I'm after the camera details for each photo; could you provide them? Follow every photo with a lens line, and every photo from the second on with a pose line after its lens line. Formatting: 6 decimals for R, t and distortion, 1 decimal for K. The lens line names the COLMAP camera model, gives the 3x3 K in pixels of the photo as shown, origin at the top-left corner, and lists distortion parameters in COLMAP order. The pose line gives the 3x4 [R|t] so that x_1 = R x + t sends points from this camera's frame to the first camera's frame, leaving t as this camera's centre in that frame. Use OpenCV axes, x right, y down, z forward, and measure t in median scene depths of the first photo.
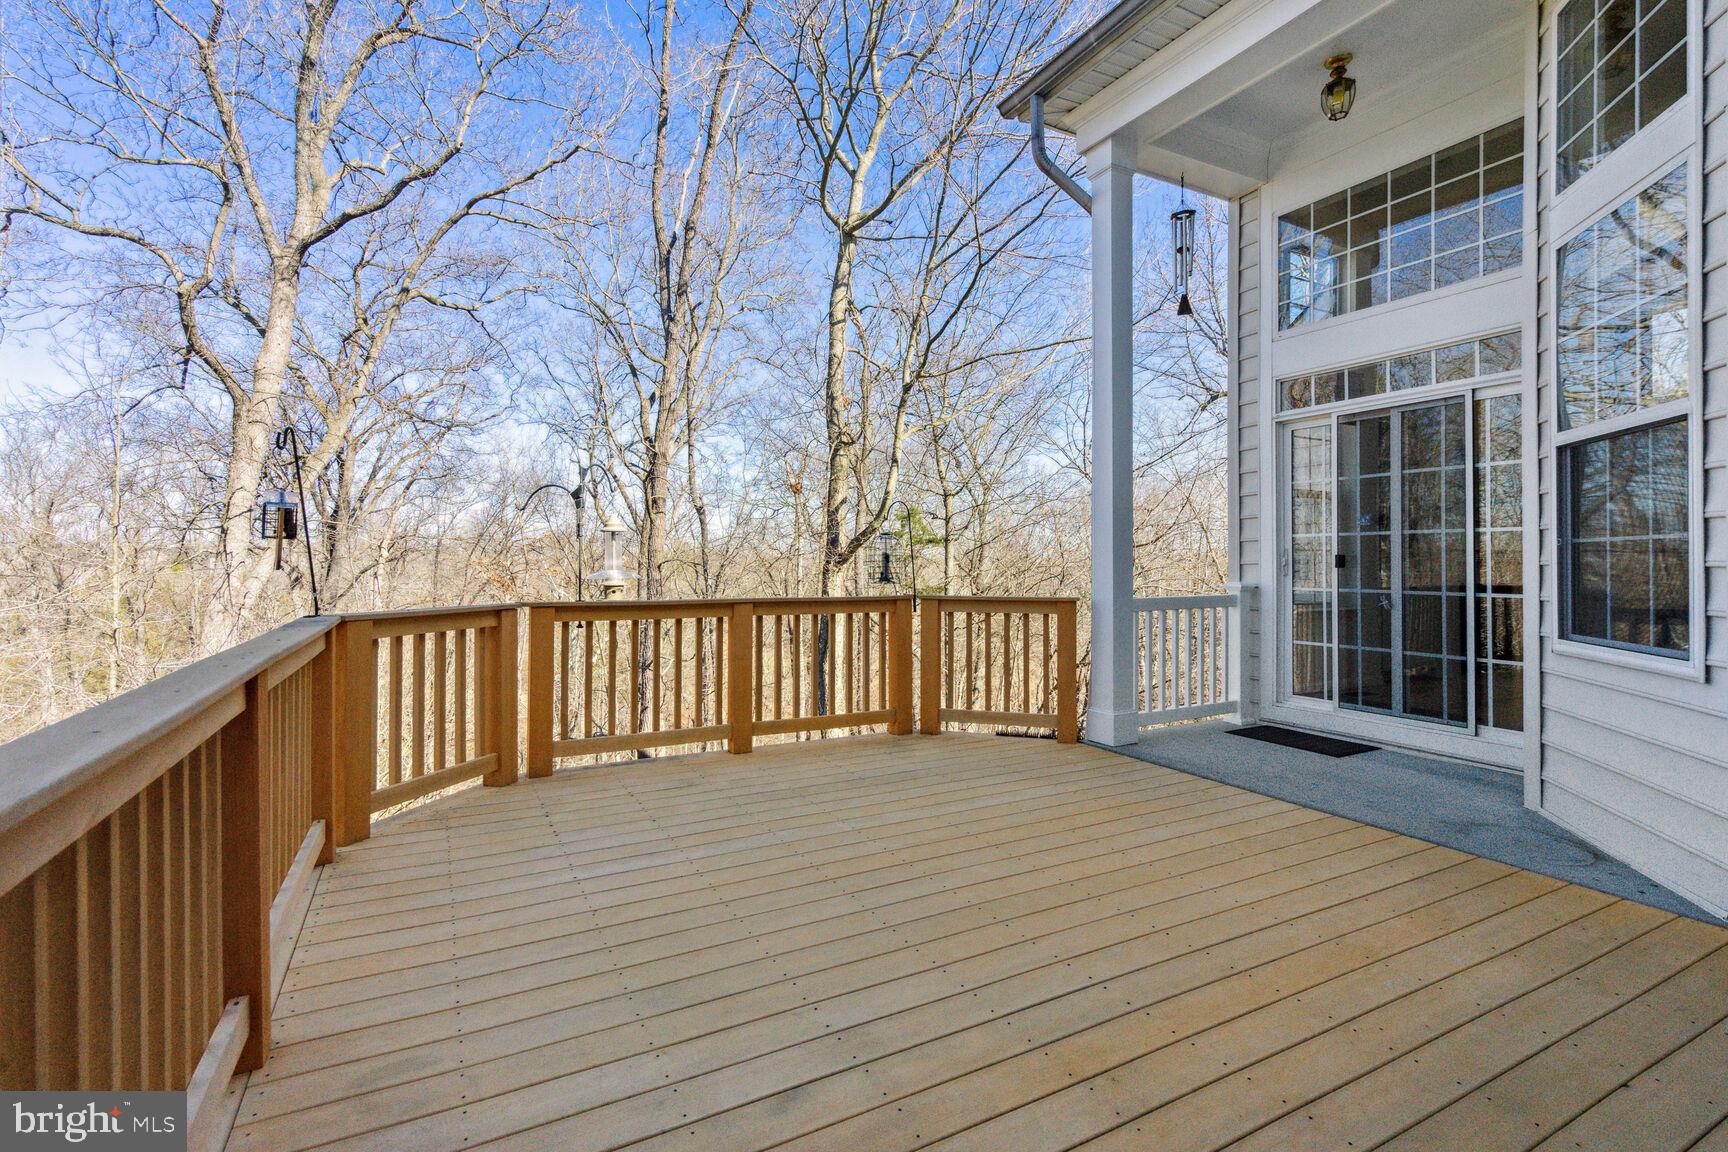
lens RADIAL K [[796.8, 0, 865.8], [0, 796.8, 565.9], [0, 0, 1]] dist [-0.009356, 0.004424]
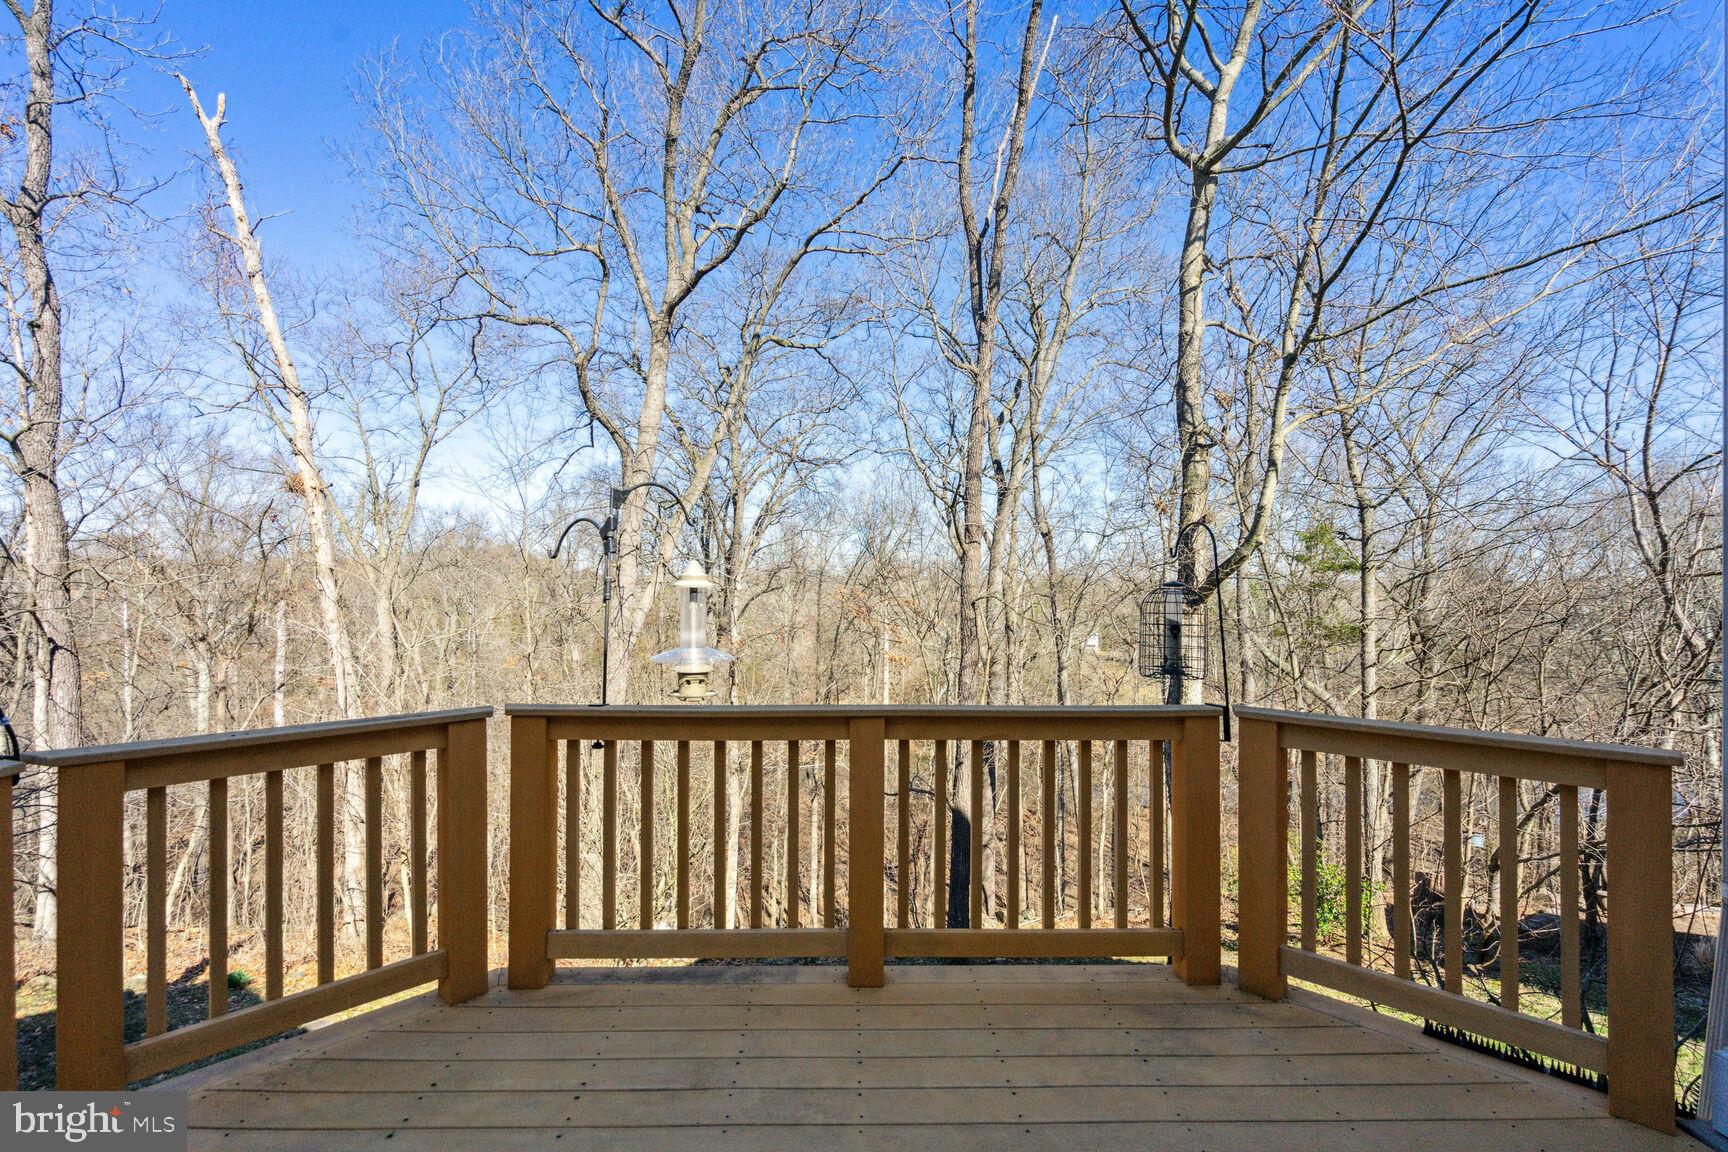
lens RADIAL K [[796.8, 0, 857.8], [0, 796.8, 580.2], [0, 0, 1]] dist [-0.009356, 0.004424]
pose [[0.886325, -0.004623, -0.463041, 0.033736], [-0.001454, 0.999917, -0.012767, -0.014457], [0.463061, 0.011989, 0.886245, 0.171205]]
